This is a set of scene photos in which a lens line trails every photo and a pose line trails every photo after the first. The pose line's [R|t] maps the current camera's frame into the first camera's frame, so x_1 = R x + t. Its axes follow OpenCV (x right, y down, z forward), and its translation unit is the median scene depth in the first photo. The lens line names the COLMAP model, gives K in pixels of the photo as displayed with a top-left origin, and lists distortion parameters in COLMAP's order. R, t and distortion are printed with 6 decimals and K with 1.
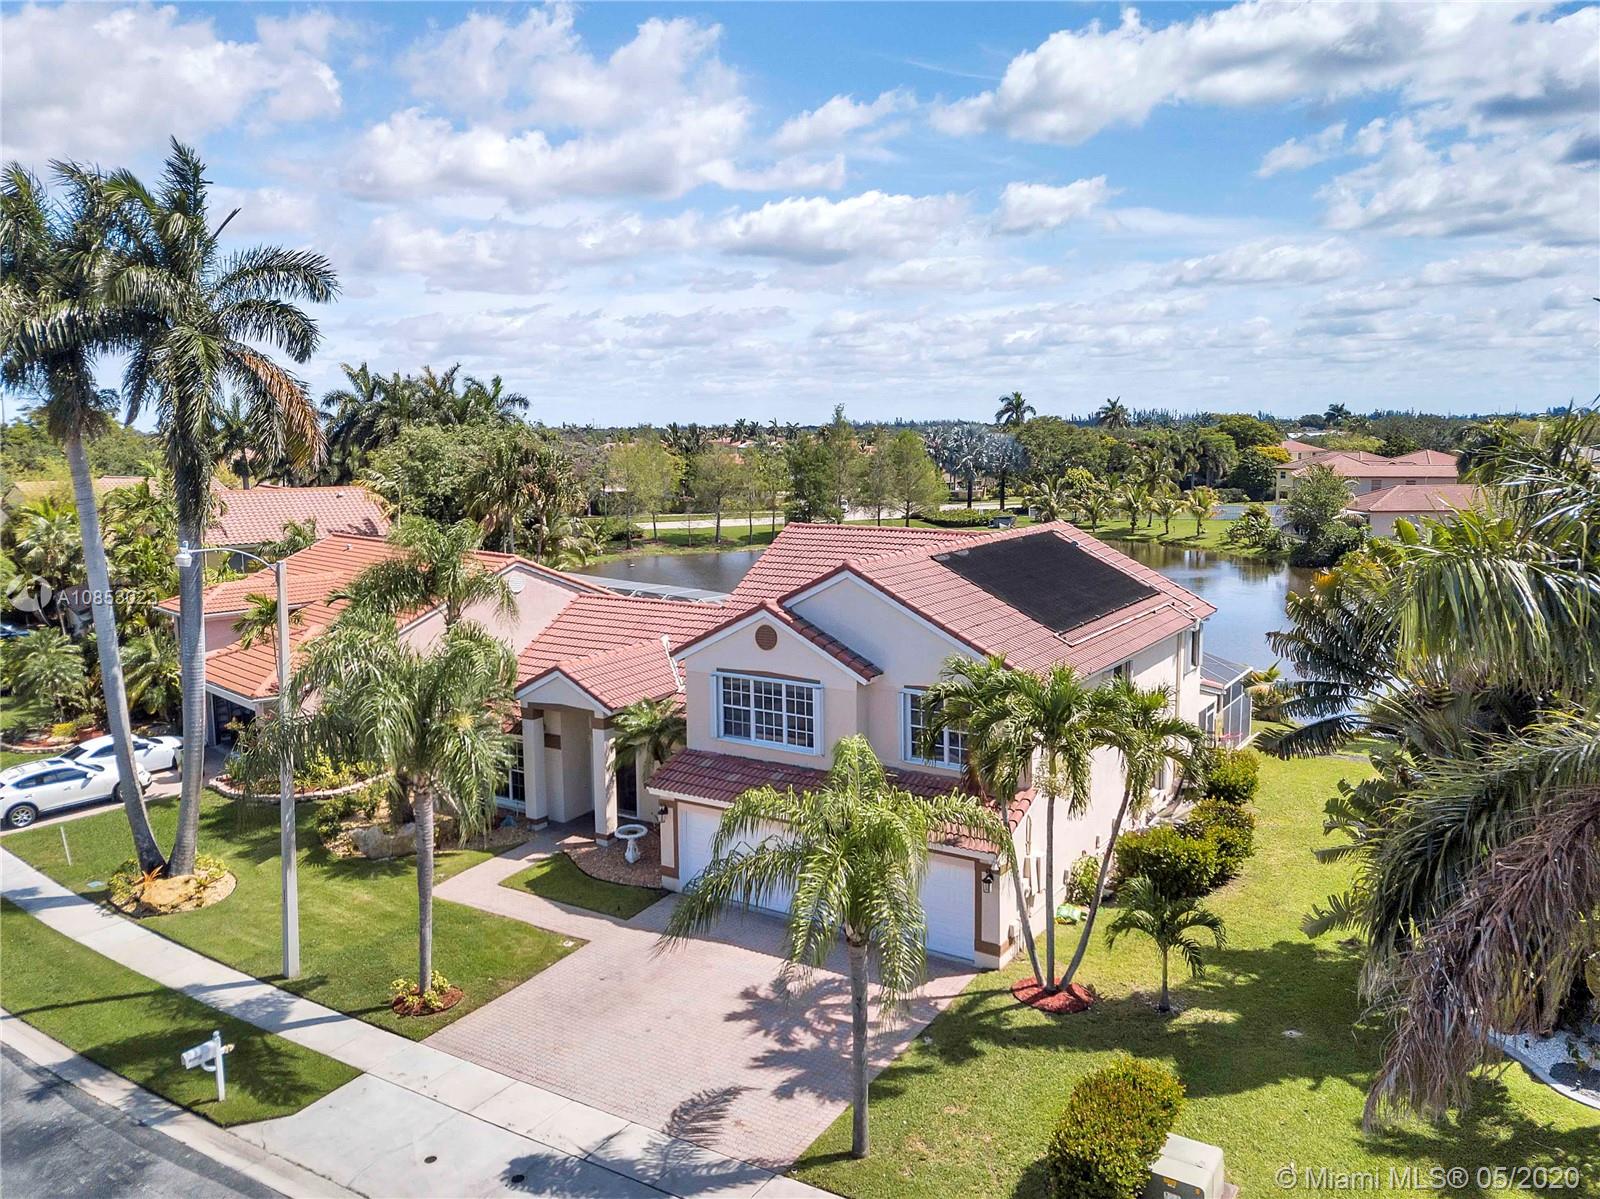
lens RADIAL K [[1227.0, 0, 794.9], [0, 1227.0, 553.1], [0, 0, 1]] dist [0.011745, -0.002423]
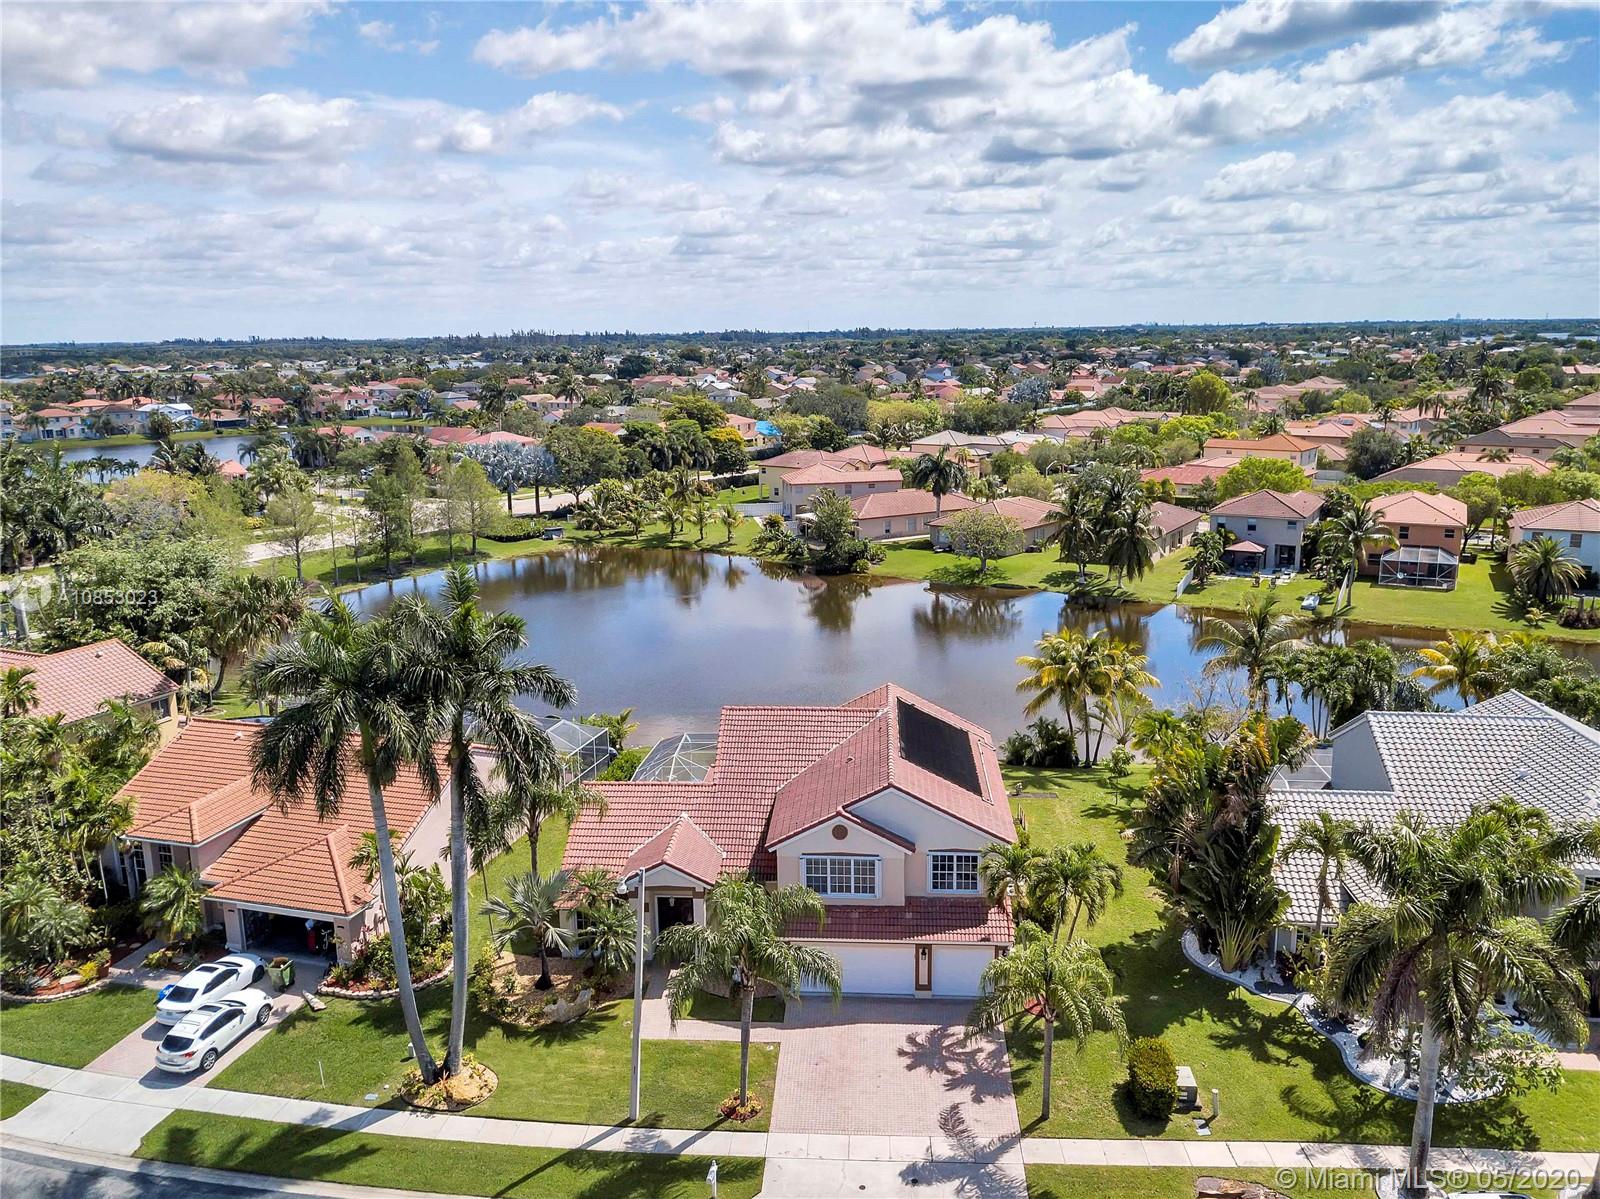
lens RADIAL K [[1201.1, 0, 800.0], [0, 1201.1, 599.5], [0, 0, 1]] dist [-0.000263, -0.001377]
pose [[0.879869, -0.101178, 0.464321, -0.768254], [0.053779, 0.991995, 0.114253, -0.416017], [-0.472164, -0.075557, 0.878266, -0.336779]]
